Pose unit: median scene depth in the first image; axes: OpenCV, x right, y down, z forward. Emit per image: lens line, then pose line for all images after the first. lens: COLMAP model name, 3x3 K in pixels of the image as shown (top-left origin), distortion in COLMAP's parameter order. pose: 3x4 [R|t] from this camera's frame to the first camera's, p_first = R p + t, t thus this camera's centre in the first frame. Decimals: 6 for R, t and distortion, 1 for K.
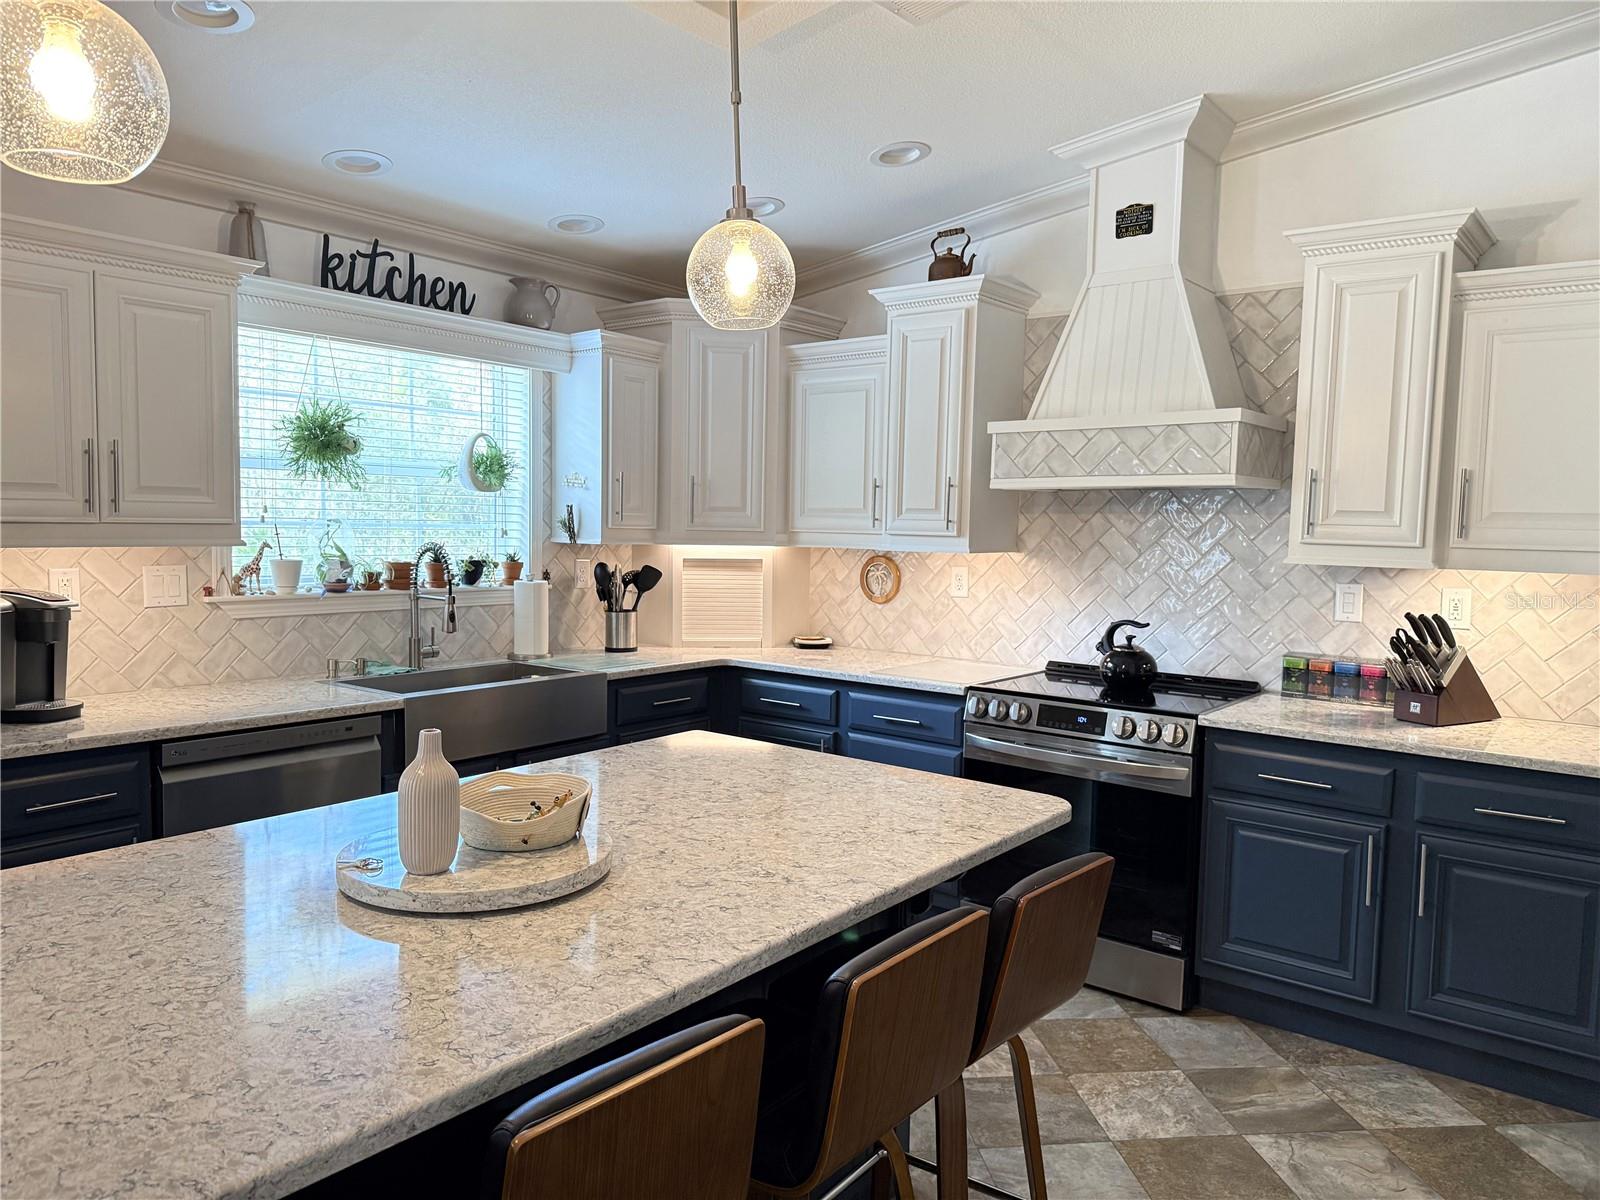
lens RADIAL K [[1126.5, 0, 796.7], [0, 1126.5, 613.5], [0, 0, 1]] dist [0.062441, -0.080359]
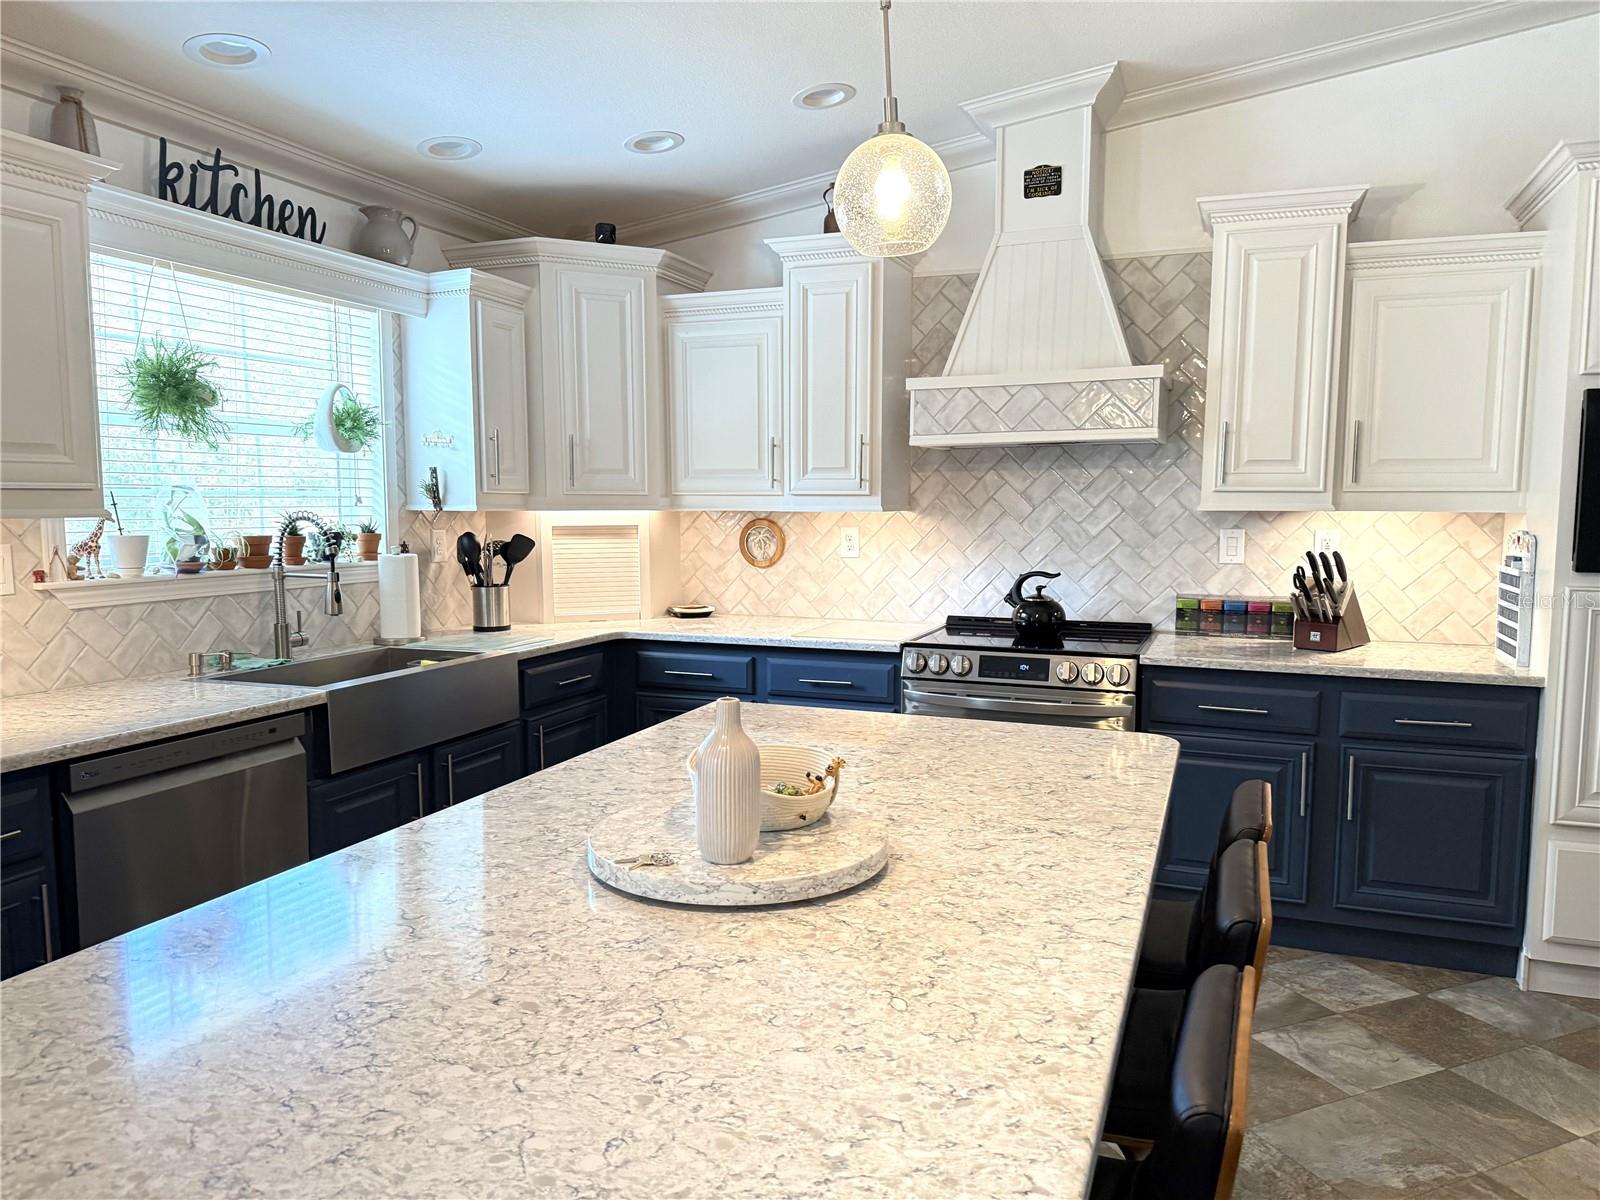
lens RADIAL K [[1126.5, 0, 811.9], [0, 1126.5, 620.3], [0, 0, 1]] dist [0.062441, -0.080359]
pose [[0.954627, -0.050649, 0.293467, -0.230985], [0.042549, 0.998518, 0.033924, 0.007383], [-0.294750, -0.019898, 0.955367, 0.073348]]
